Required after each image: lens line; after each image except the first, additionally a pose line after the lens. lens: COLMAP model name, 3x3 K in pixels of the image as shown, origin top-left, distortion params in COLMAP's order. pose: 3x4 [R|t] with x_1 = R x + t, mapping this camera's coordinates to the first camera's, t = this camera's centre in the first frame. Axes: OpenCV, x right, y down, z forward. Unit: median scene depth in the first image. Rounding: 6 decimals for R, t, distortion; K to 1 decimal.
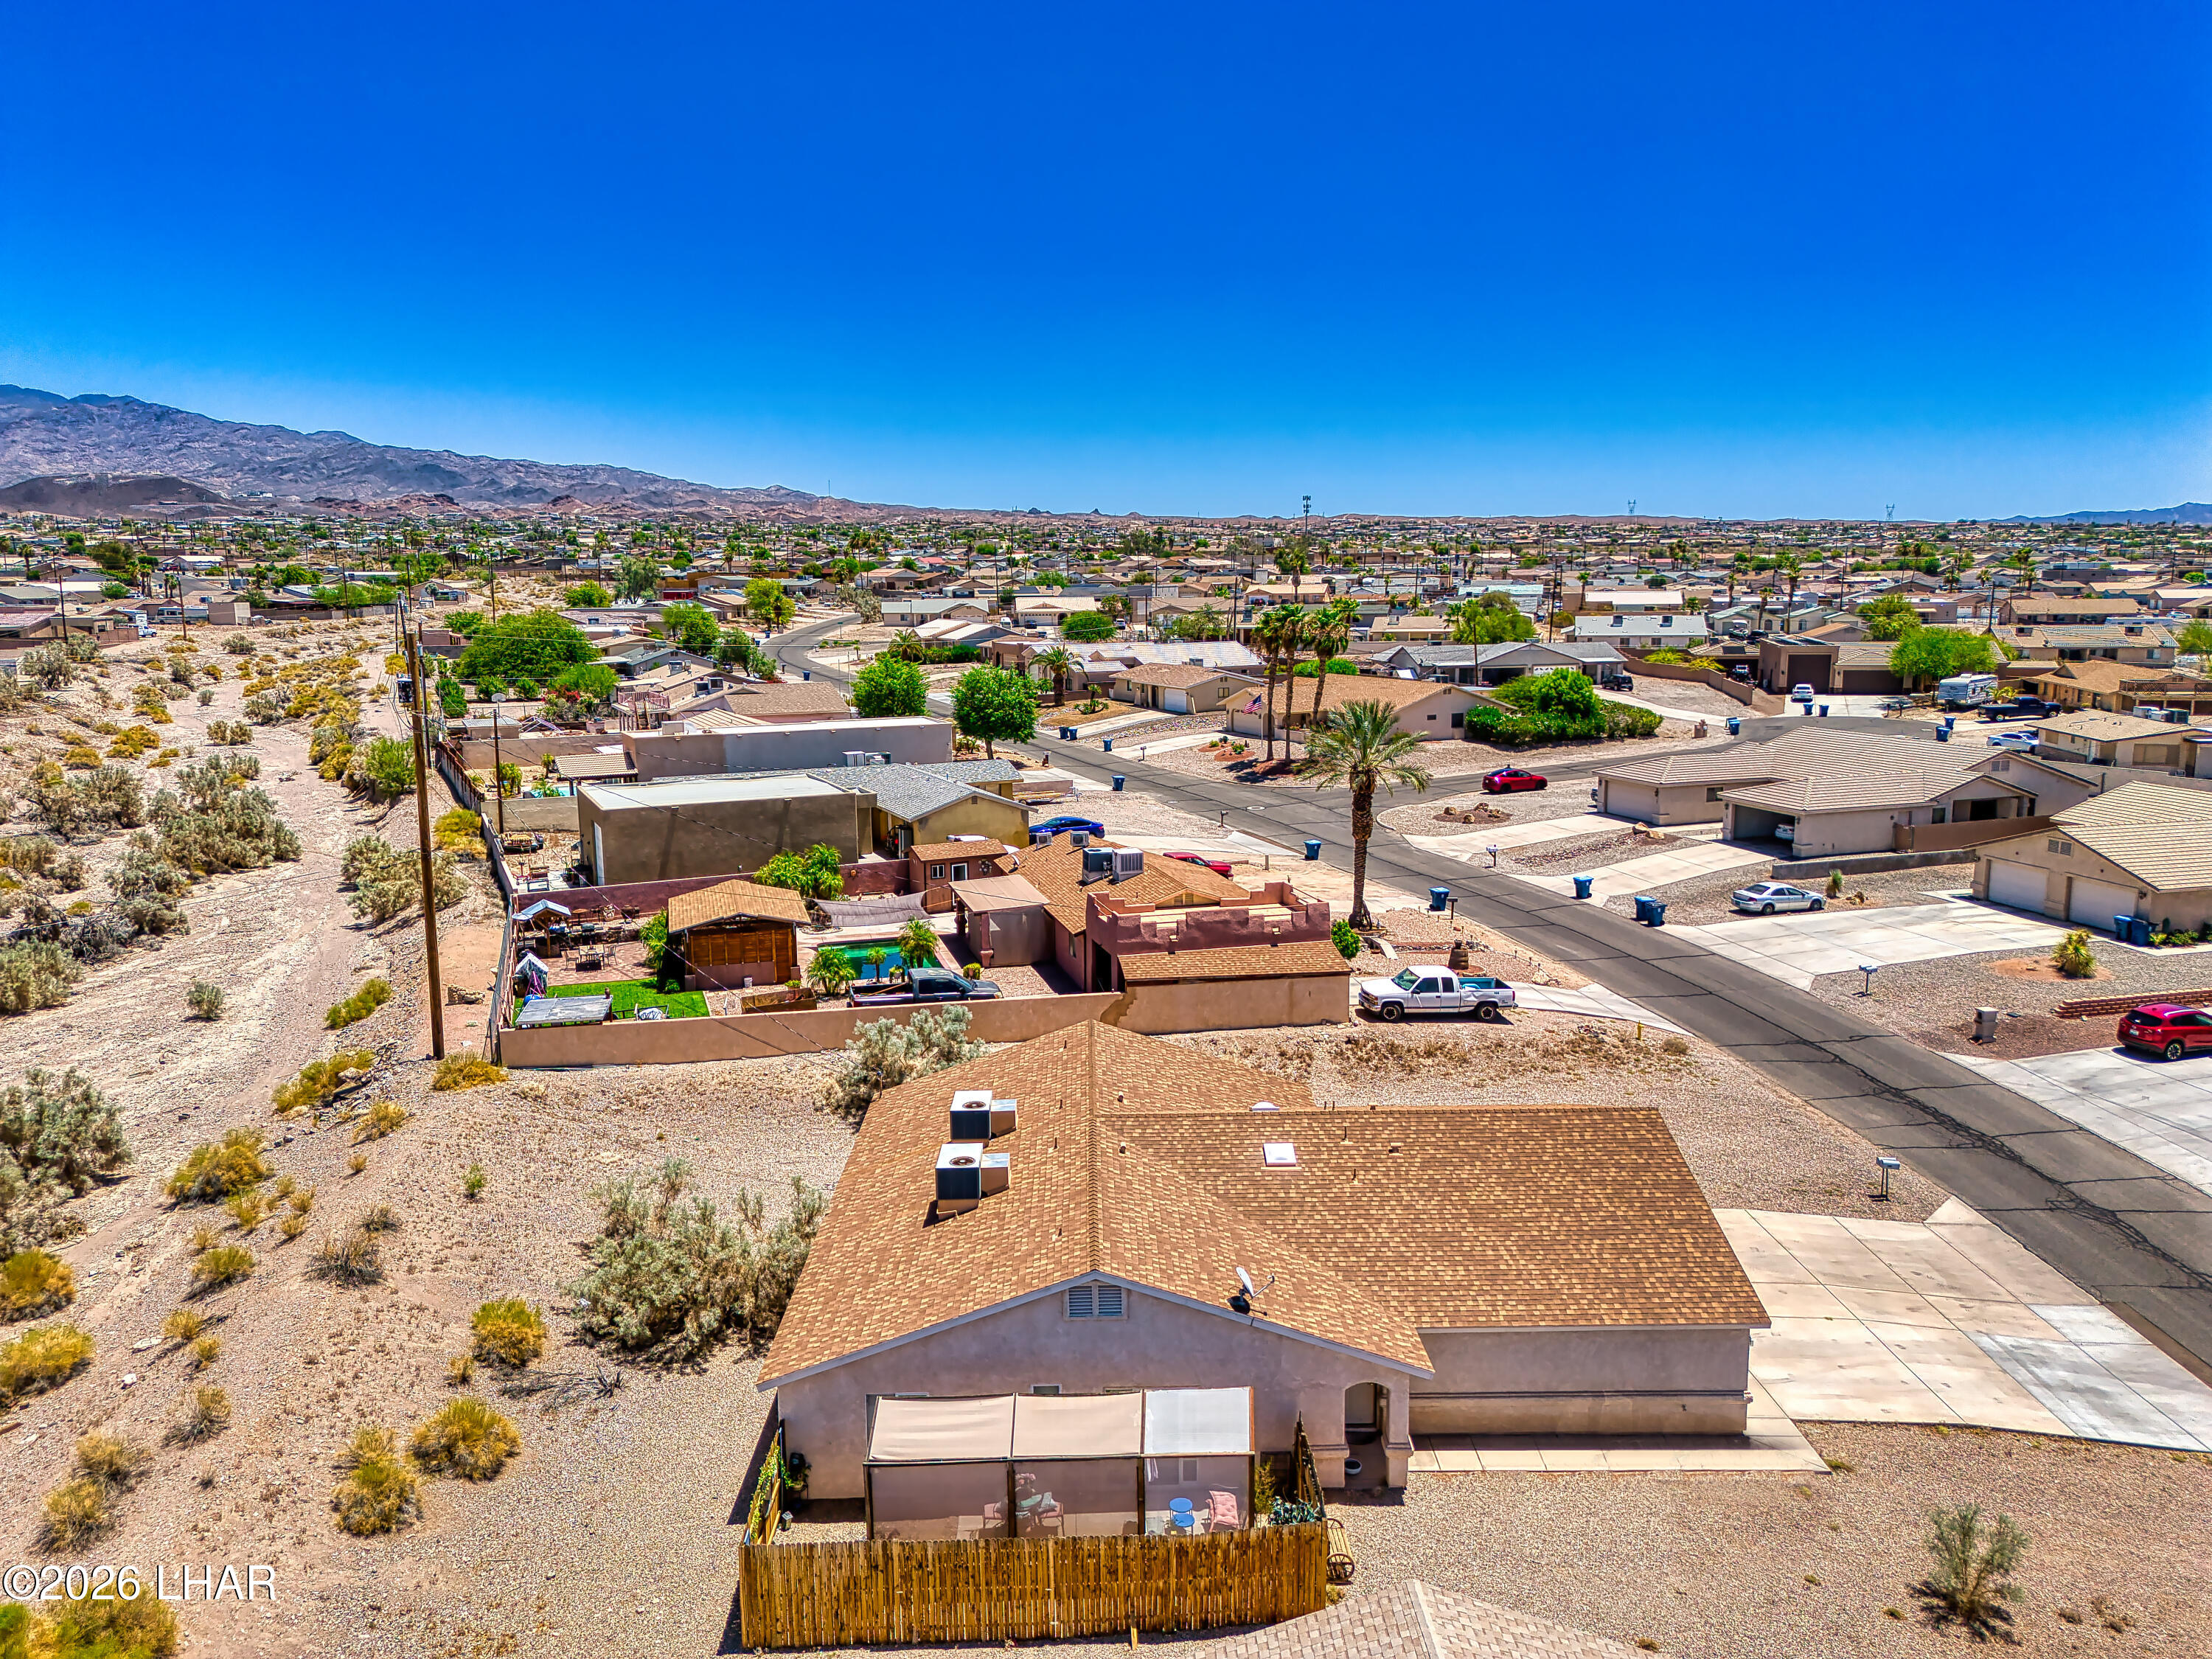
lens RADIAL K [[1549.1, 0, 1115.2], [0, 1549.1, 835.2], [0, 0, 1]] dist [0.094616, -0.083953]
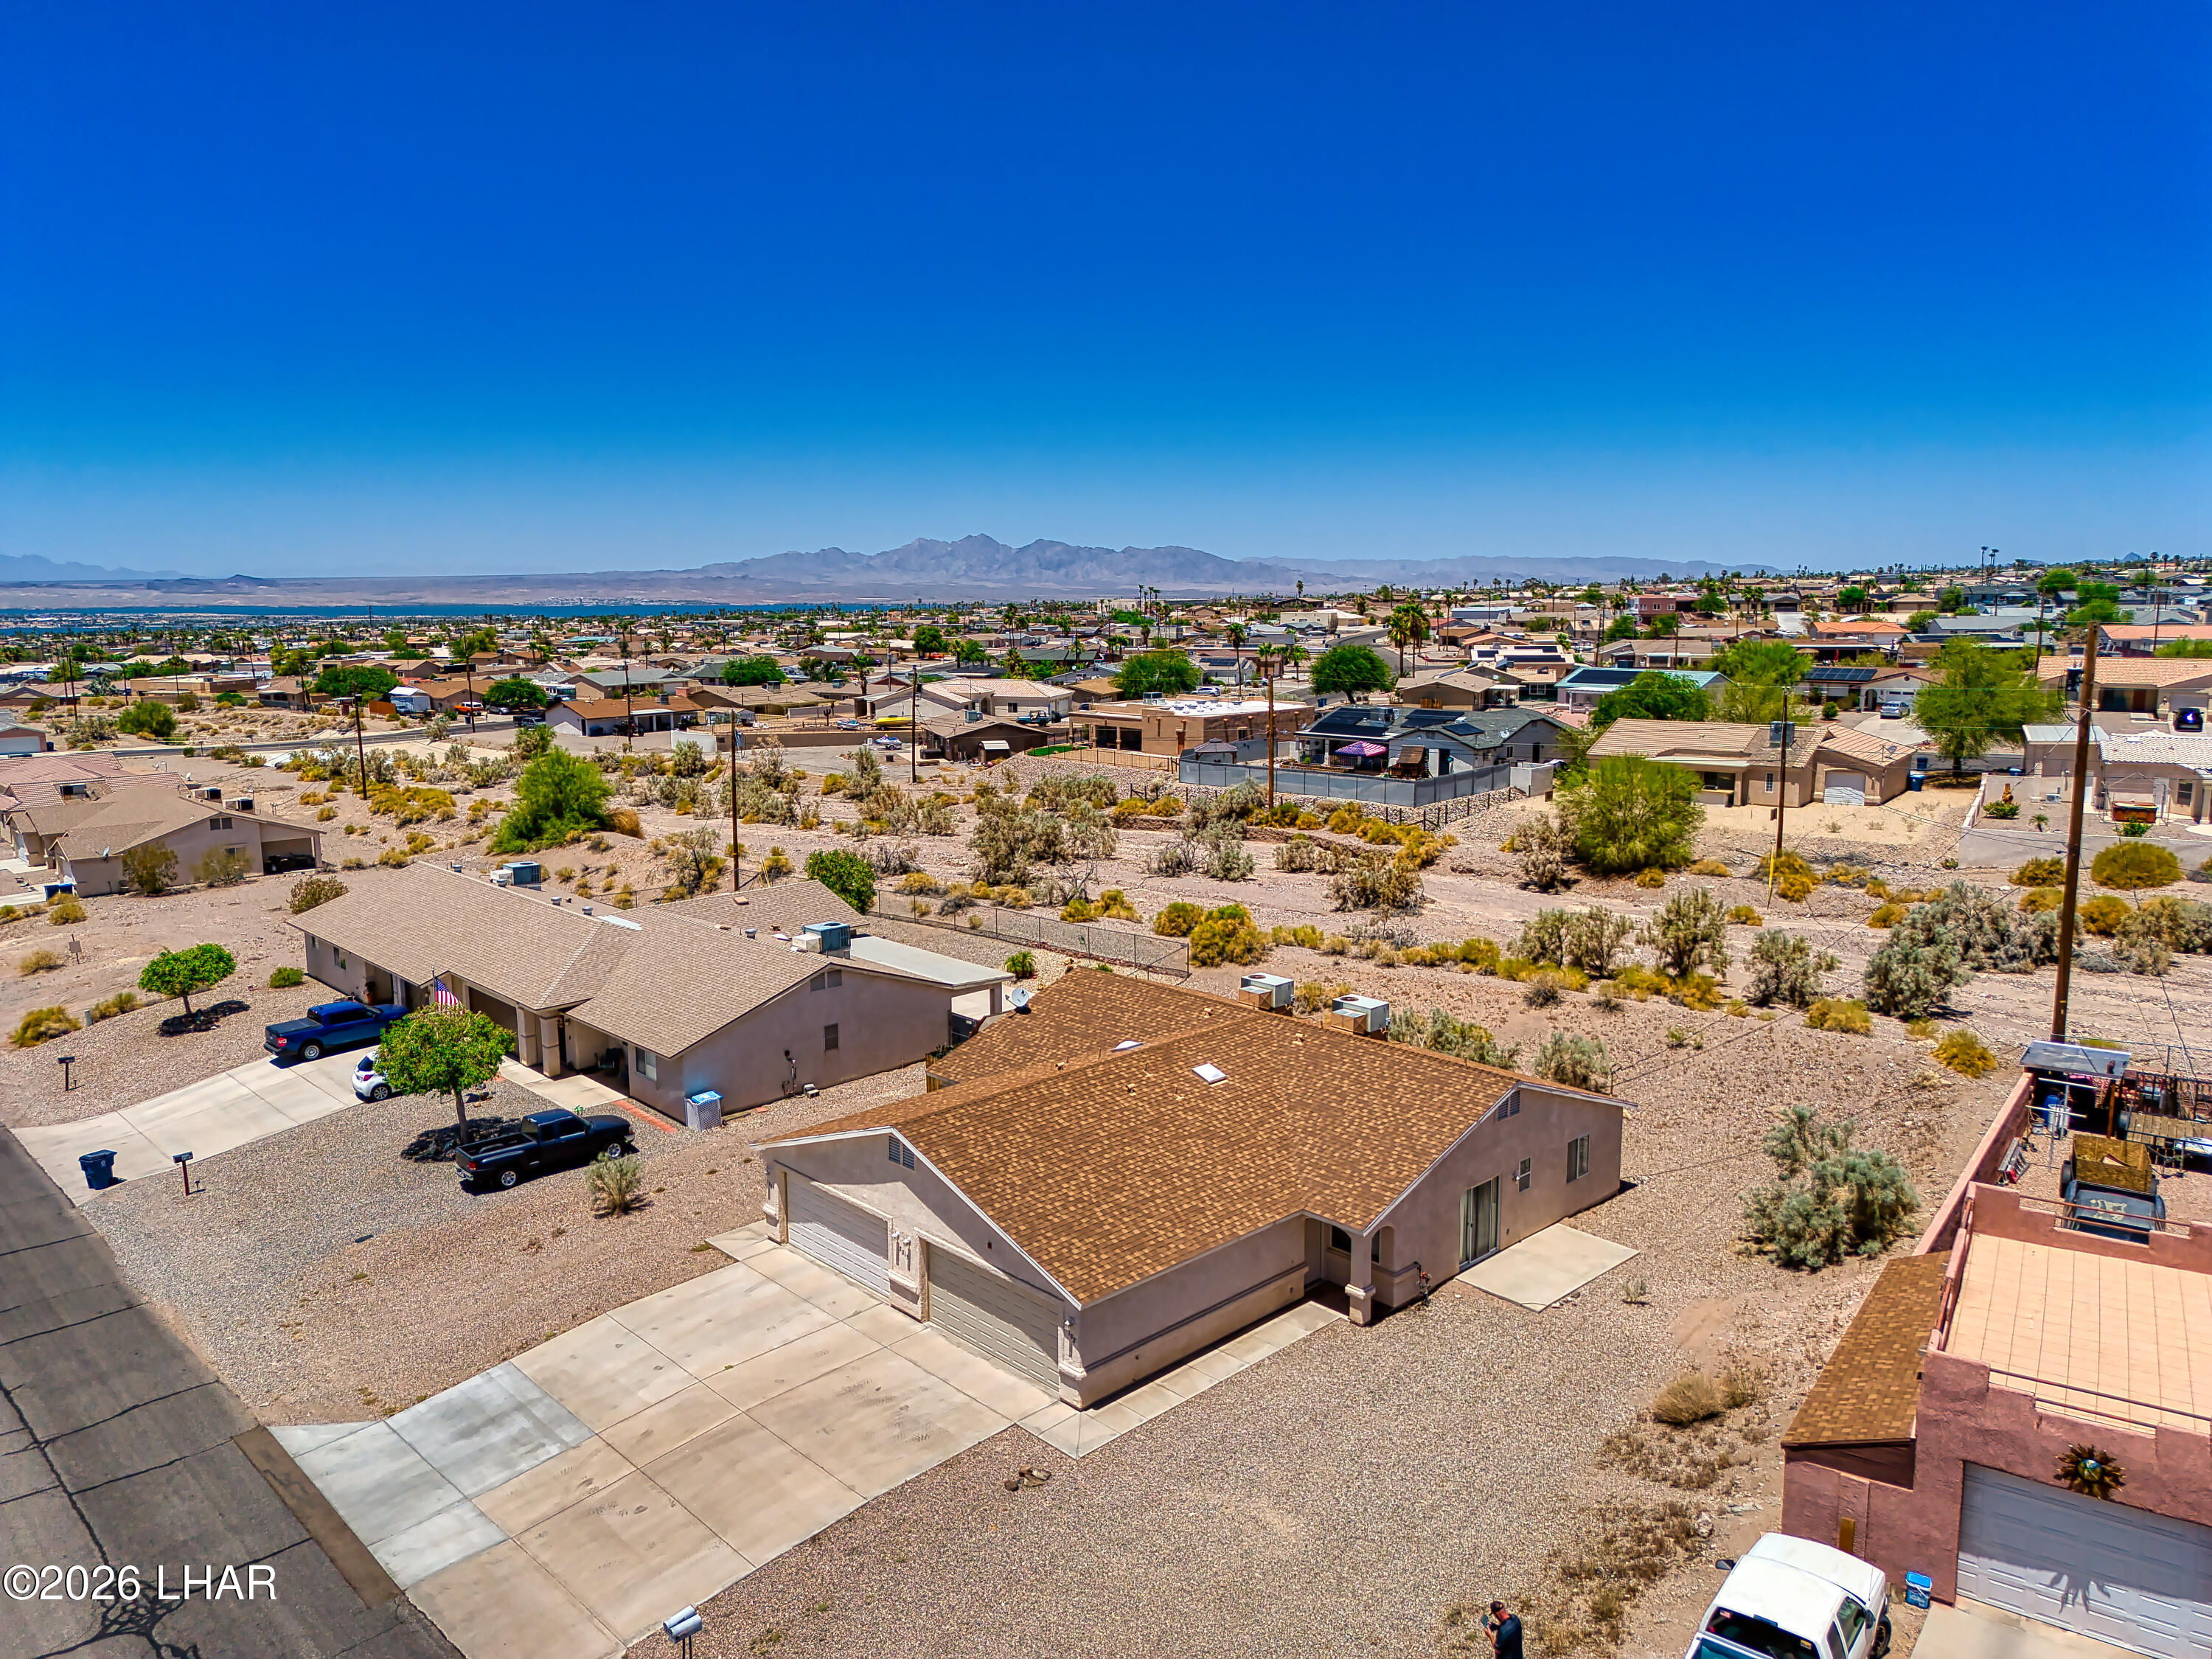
lens RADIAL K [[1552.5, 0, 1115.2], [0, 1552.5, 838.6], [0, 0, 1]] dist [0.073113, -0.049772]
pose [[-0.731801, 0.123098, -0.670309, 0.529533], [-0.101408, 0.952935, 0.285711, -0.174832], [0.673932, 0.277058, -0.684875, 1.038286]]
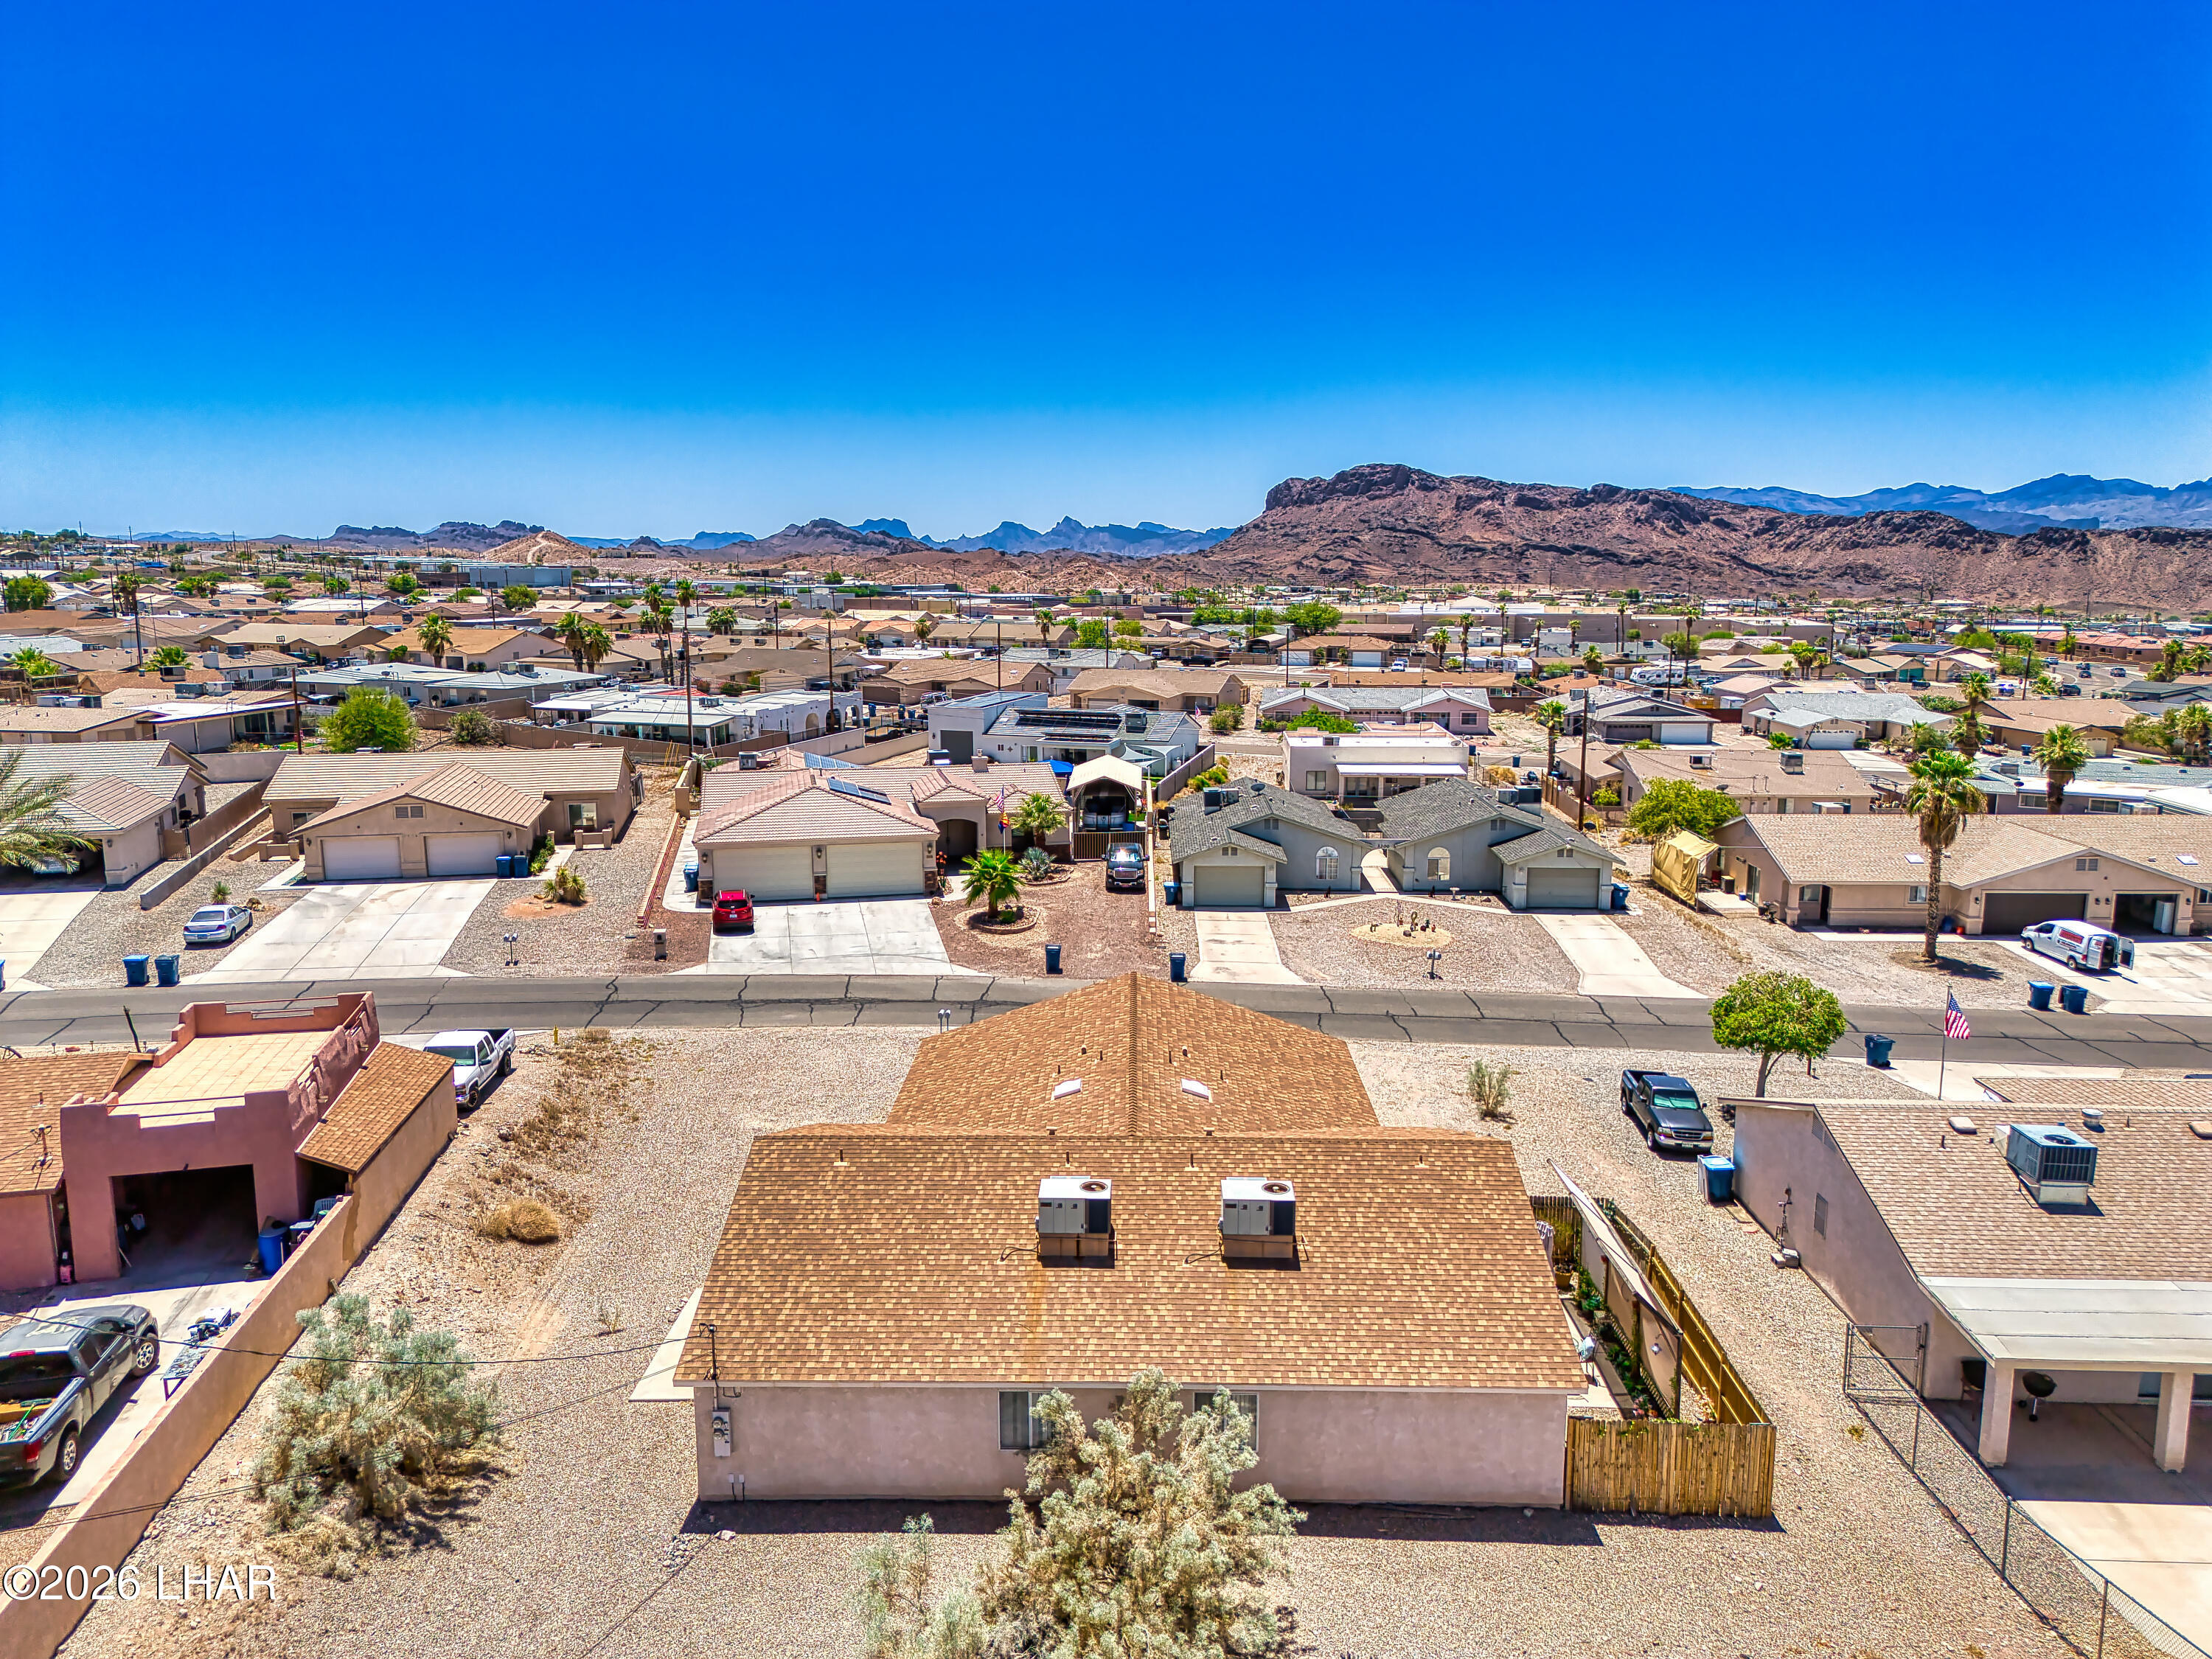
lens RADIAL K [[1552.5, 0, 1115.2], [0, 1552.5, 838.6], [0, 0, 1]] dist [0.073113, -0.049772]
pose [[0.035216, -0.171213, 0.984604, -0.537213], [0.163412, 0.972942, 0.163340, -0.085811], [-0.985929, 0.155144, 0.062242, 0.558866]]
